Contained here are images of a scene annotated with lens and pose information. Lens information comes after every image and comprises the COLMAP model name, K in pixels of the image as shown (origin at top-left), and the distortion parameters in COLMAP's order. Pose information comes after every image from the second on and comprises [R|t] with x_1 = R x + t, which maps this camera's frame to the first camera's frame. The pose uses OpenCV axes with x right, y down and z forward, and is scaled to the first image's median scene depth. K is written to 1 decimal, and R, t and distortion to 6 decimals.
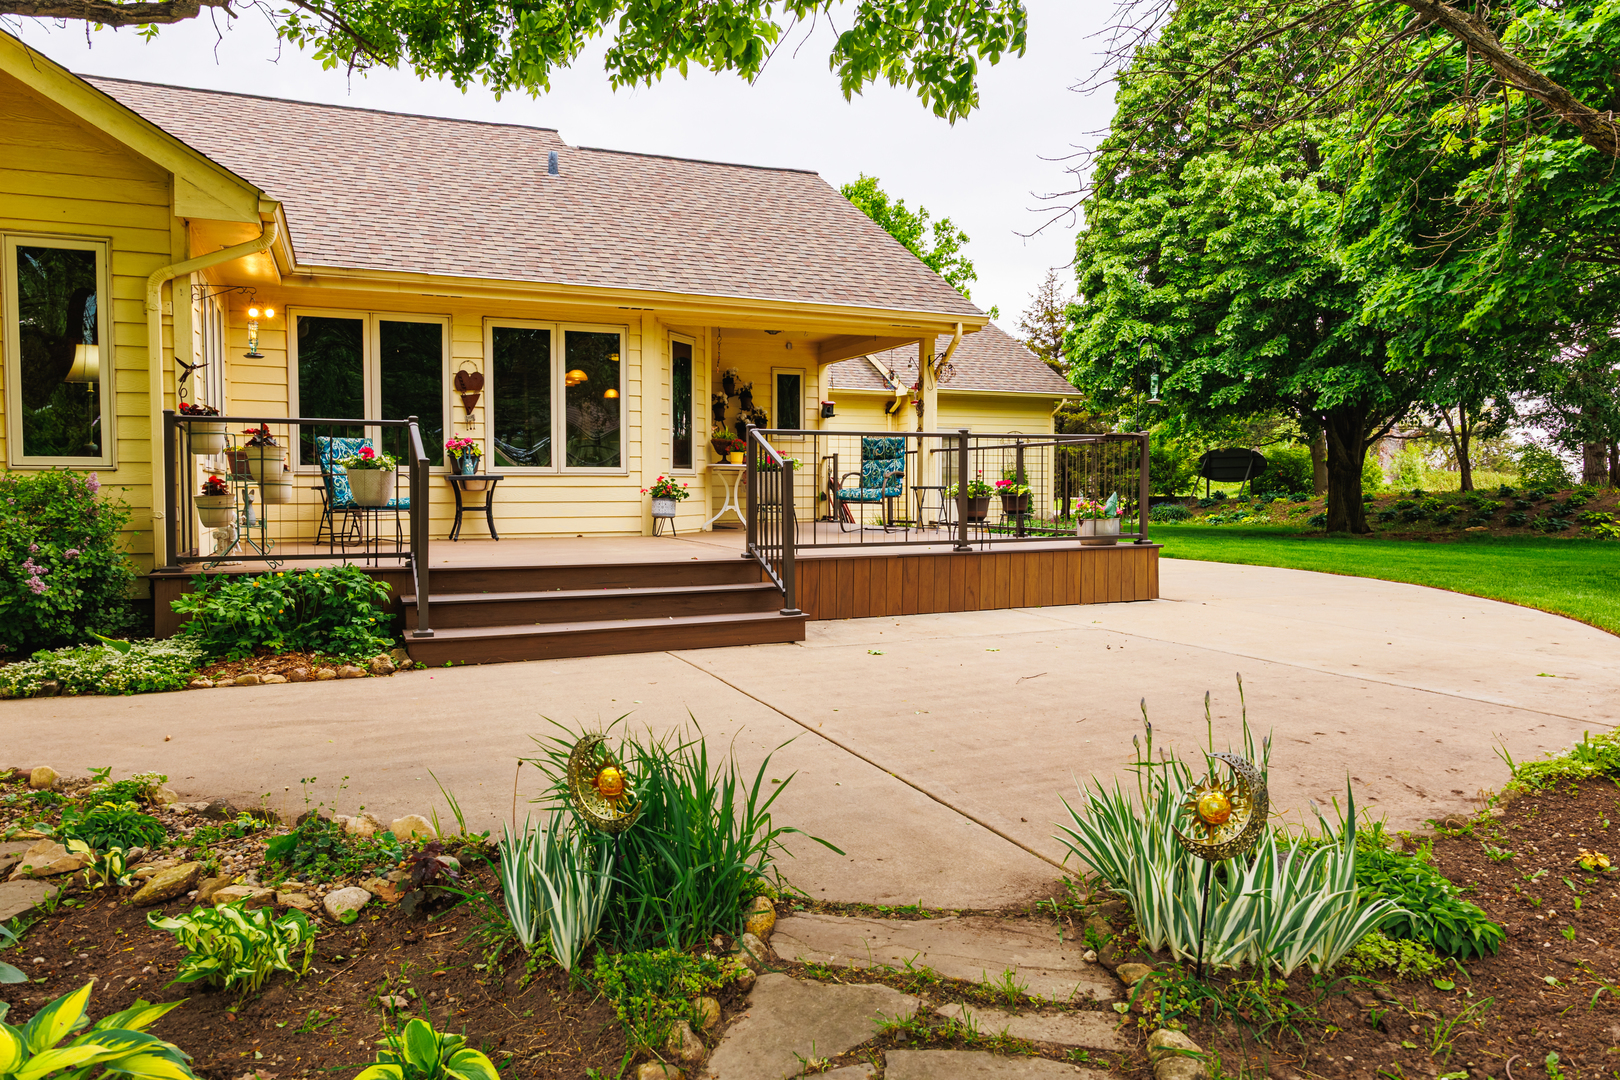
lens RADIAL K [[1081.0, 0, 810.0], [0, 1081.0, 540.0], [0, 0, 1]] dist [-0.003660, -0.000958]
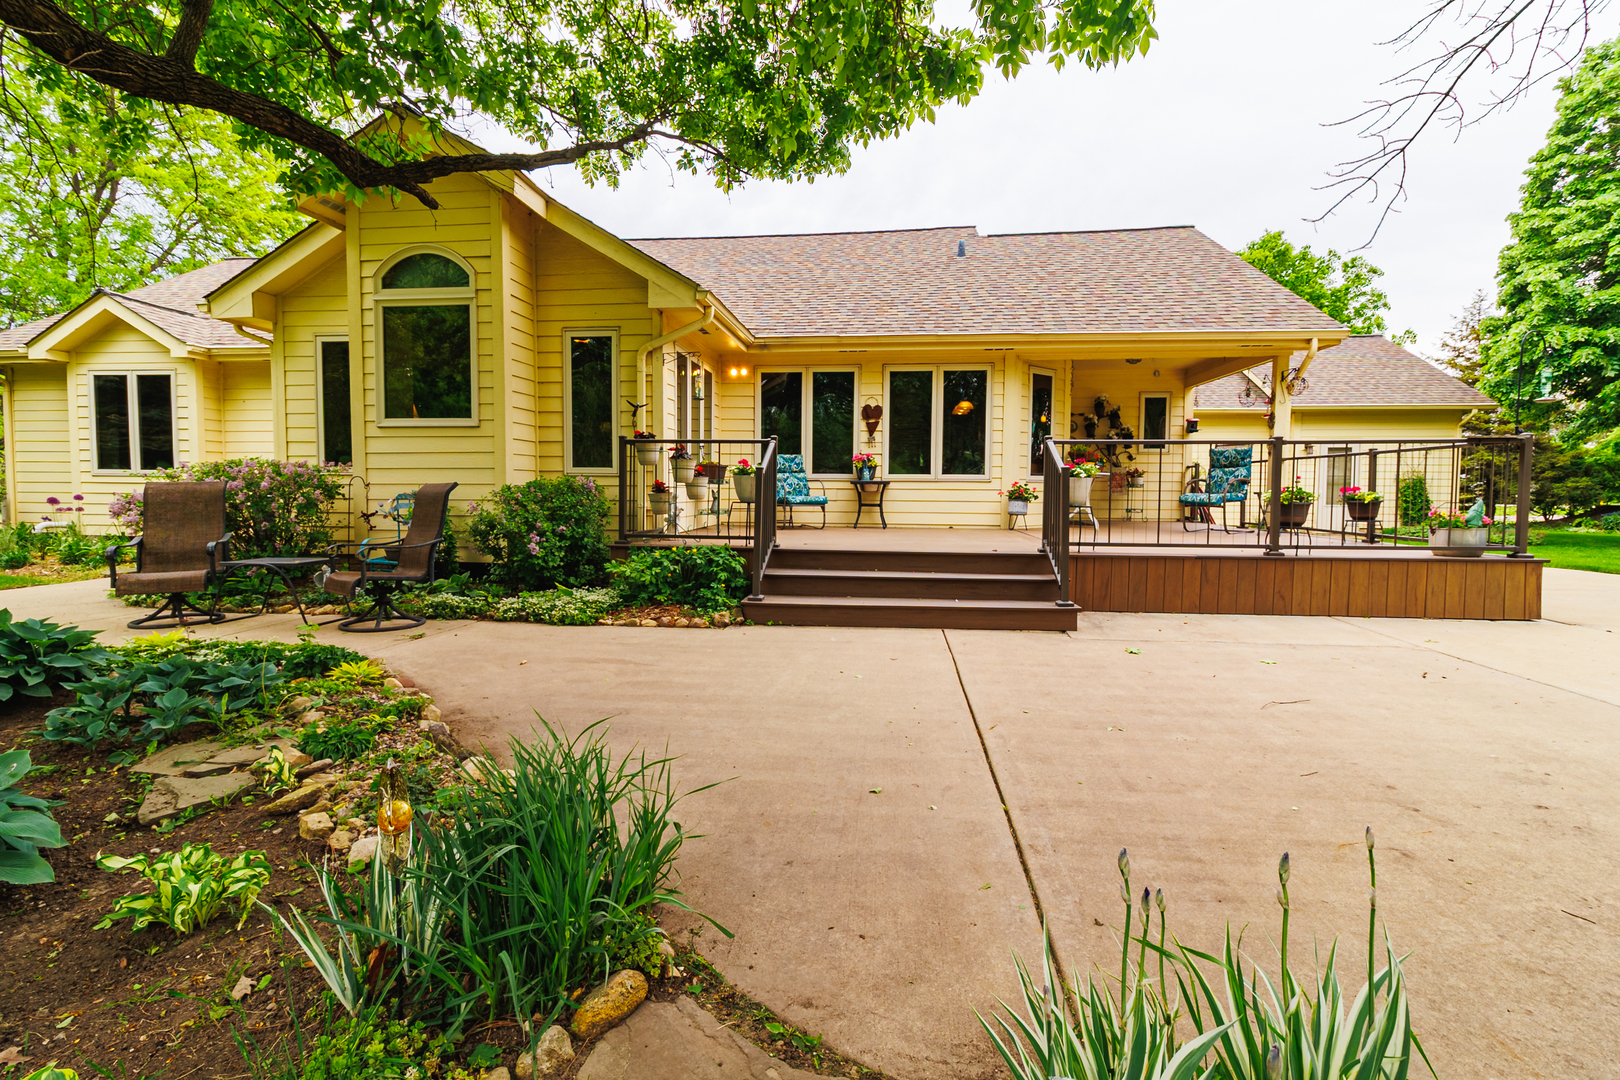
lens RADIAL K [[747.8, 0, 805.6], [0, 747.8, 519.9], [0, 0, 1]] dist [0.002064, 0.000916]
pose [[0.867193, 0.028413, -0.497160, 0.086003], [-0.033342, 0.999443, -0.001039, -0.006312], [0.496854, 0.017478, 0.867658, 0.134211]]
